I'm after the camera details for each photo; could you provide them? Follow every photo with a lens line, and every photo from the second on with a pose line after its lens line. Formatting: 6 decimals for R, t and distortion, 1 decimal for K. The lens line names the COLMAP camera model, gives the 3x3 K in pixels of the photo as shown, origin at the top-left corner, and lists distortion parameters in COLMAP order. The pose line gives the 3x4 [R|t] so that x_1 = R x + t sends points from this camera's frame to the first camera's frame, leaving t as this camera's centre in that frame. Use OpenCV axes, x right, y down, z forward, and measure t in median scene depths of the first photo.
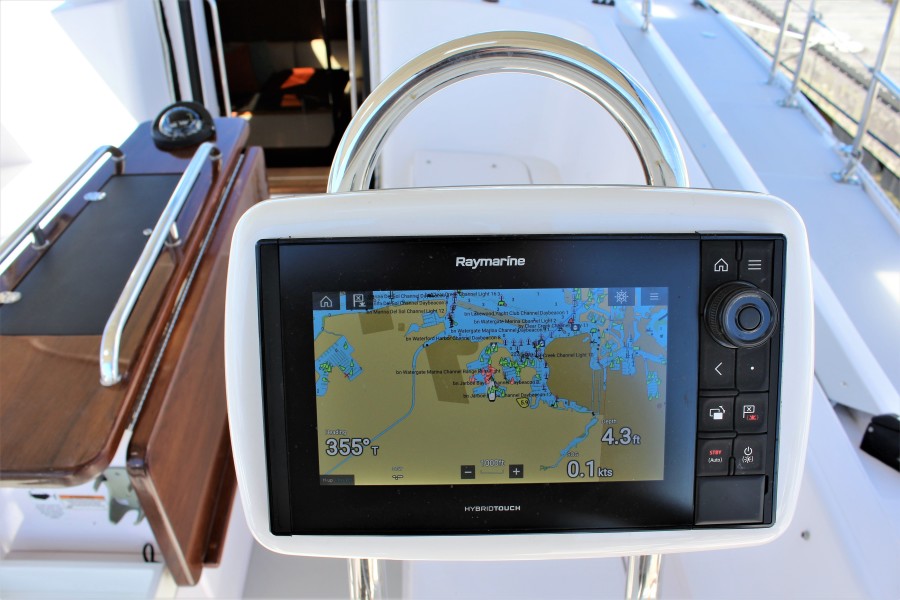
lens RADIAL K [[737.4, 0, 450.0], [0, 737.4, 300.0], [0, 0, 1]] dist [-0.155359, 0.108379]
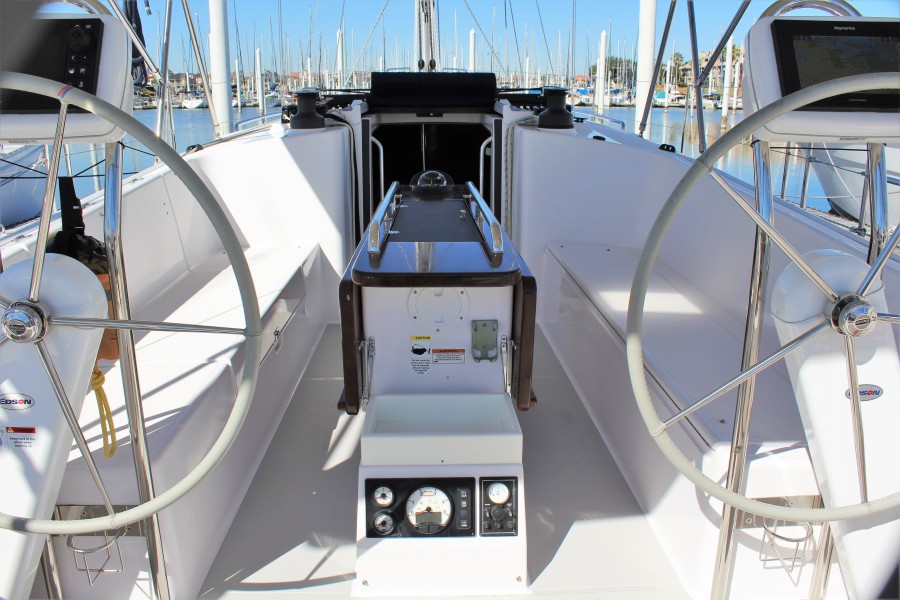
lens RADIAL K [[737.4, 0, 450.0], [0, 737.4, 300.0], [0, 0, 1]] dist [-0.155359, 0.108379]
pose [[0.999721, 0.005146, 0.023034, -1.684210], [0.002038, 0.953466, -0.301494, 1.943950], [-0.023514, 0.301456, 0.953190, -1.484646]]
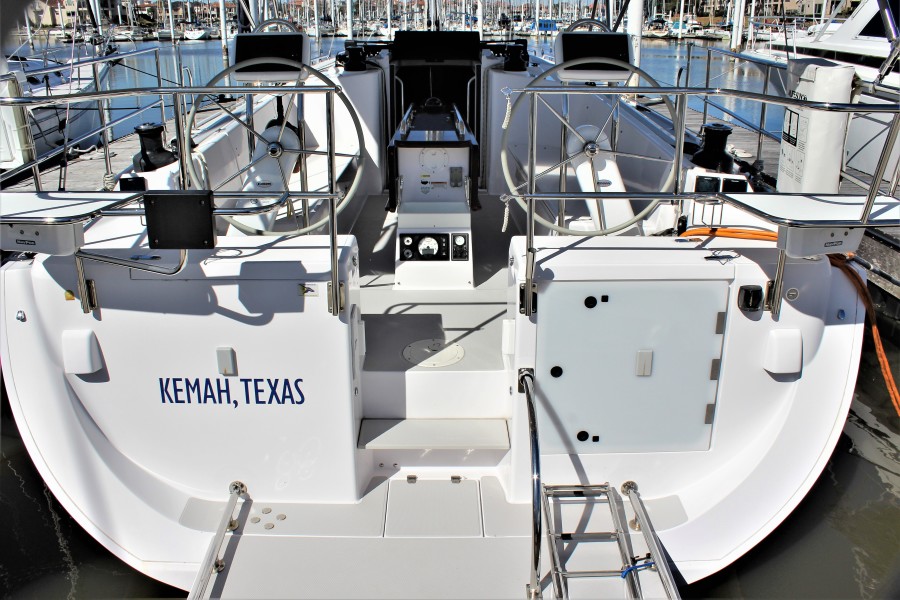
lens RADIAL K [[737.4, 0, 450.0], [0, 737.4, 300.0], [0, 0, 1]] dist [-0.155359, 0.108379]
pose [[0.999928, 0.009056, 0.007890, -1.499920], [-0.007111, 0.975753, -0.218761, 4.454009], [-0.009680, 0.218689, 0.975747, -6.008692]]
